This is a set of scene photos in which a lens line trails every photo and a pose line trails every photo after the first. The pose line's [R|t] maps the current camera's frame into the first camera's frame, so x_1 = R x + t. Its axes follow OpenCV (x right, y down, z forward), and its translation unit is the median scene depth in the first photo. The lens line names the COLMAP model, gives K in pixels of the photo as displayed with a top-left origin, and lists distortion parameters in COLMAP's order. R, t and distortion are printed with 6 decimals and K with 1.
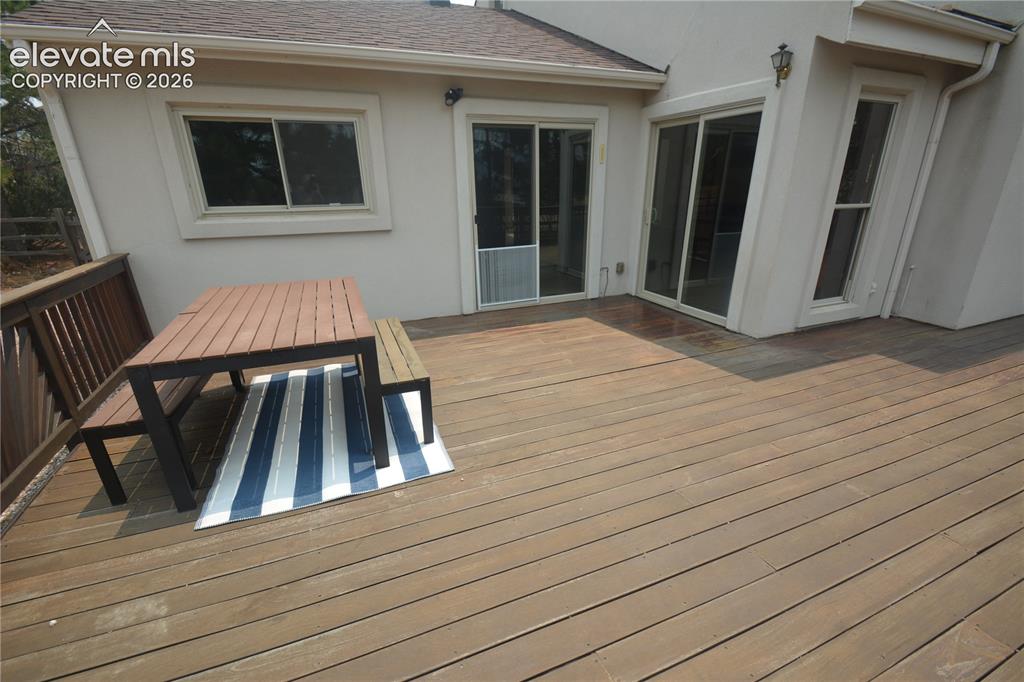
lens RADIAL K [[446.8, 0, 514.6], [0, 446.8, 353.7], [0, 0, 1]] dist [0.000533, -0.000019]
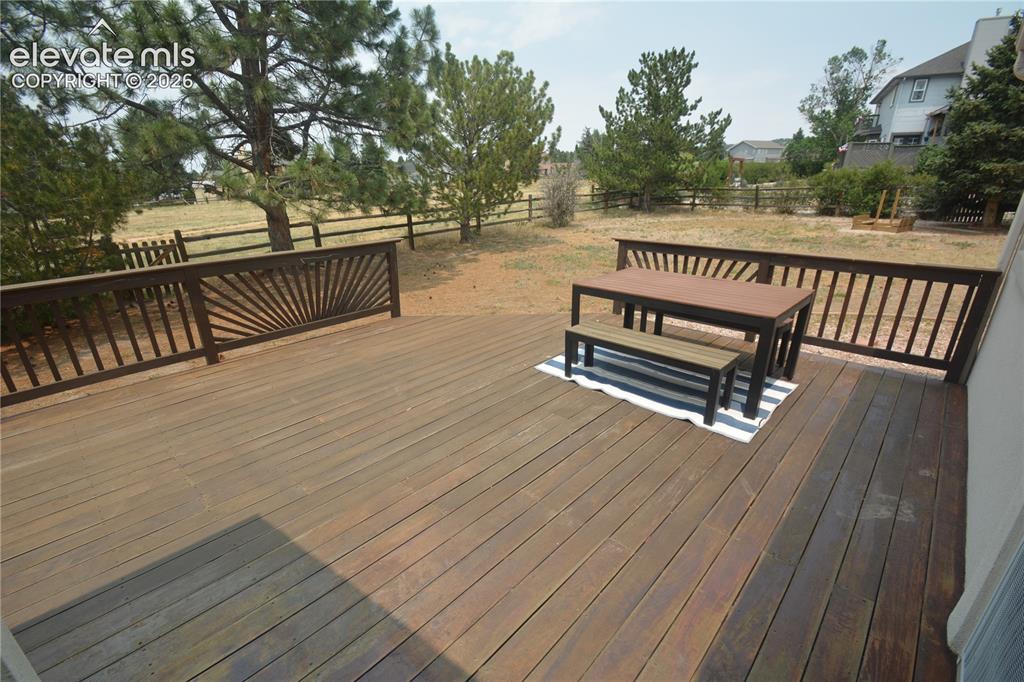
lens RADIAL K [[446.8, 0, 514.6], [0, 446.8, 353.7], [0, 0, 1]] dist [0.000533, -0.000019]
pose [[-0.913550, 0.169218, -0.369854, 0.526004], [-0.126413, 0.746175, 0.653638, -0.843037], [0.386583, 0.643885, -0.660277, 1.961813]]
